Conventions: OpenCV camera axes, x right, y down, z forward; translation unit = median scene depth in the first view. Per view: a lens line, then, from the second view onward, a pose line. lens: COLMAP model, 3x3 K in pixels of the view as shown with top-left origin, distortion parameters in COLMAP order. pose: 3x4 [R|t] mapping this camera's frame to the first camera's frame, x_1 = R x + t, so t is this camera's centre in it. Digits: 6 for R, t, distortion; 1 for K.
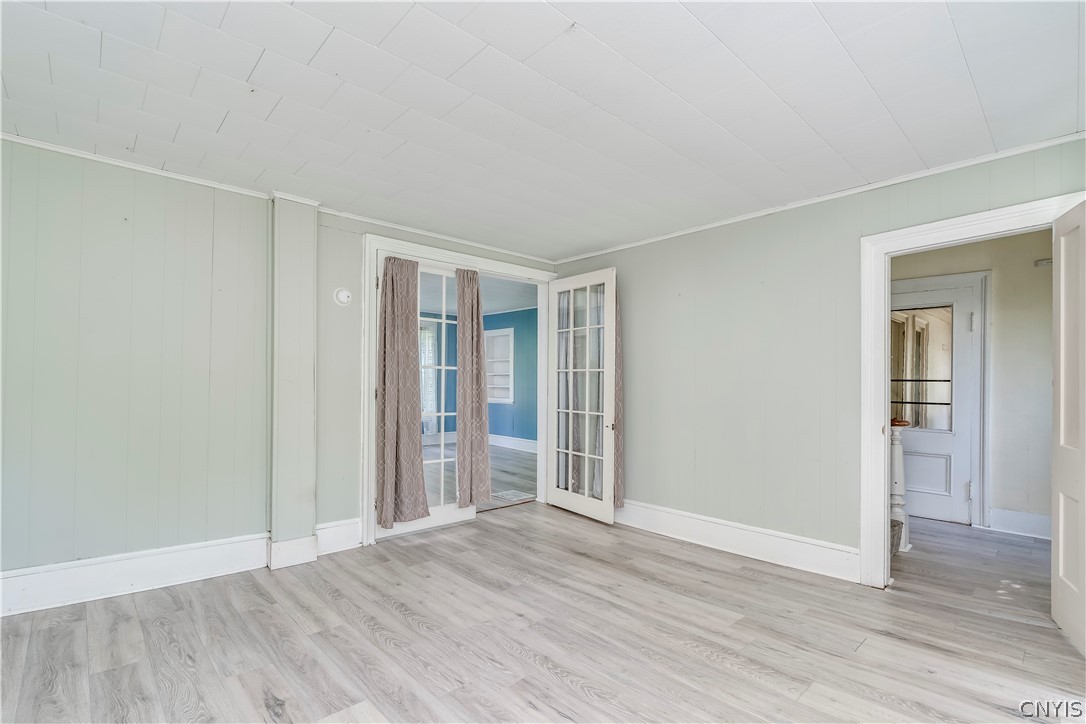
lens RADIAL K [[496.7, 0, 552.7], [0, 496.7, 387.9], [0, 0, 1]] dist [-0.004949, 0.002182]
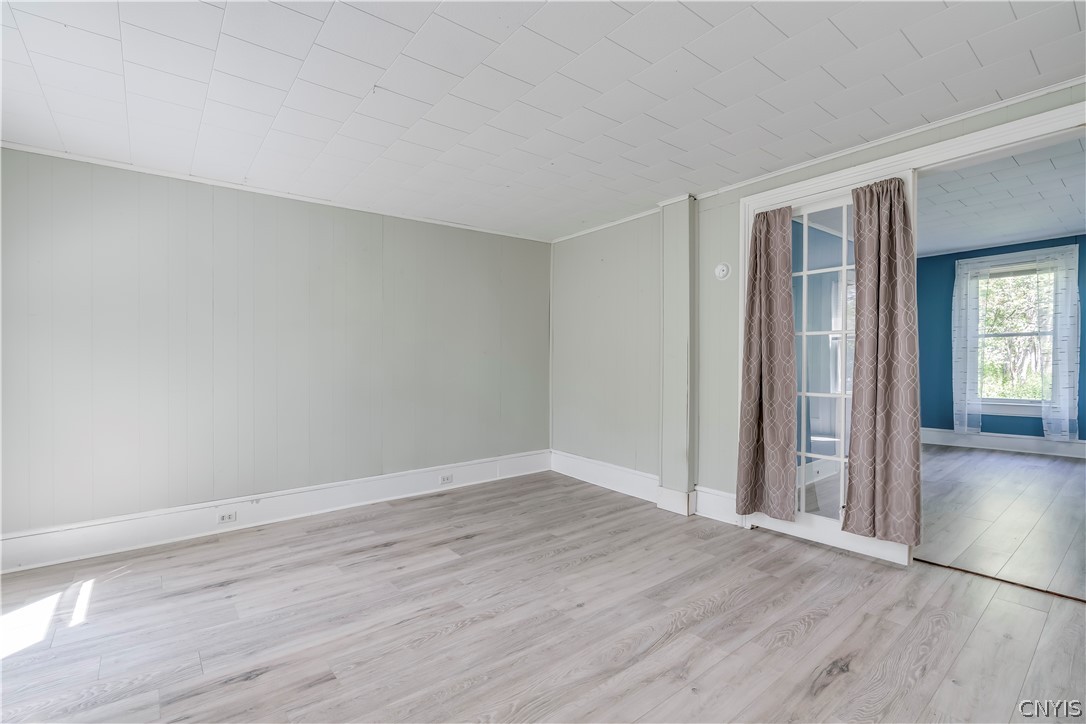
lens RADIAL K [[496.7, 0, 548.7], [0, 496.7, 361.4], [0, 0, 1]] dist [-0.004949, 0.002182]
pose [[-0.074961, -0.006005, -0.997168, 0.783406], [0.004359, 0.999970, -0.006350, 0.007352], [0.997177, -0.004823, -0.074933, 0.916968]]
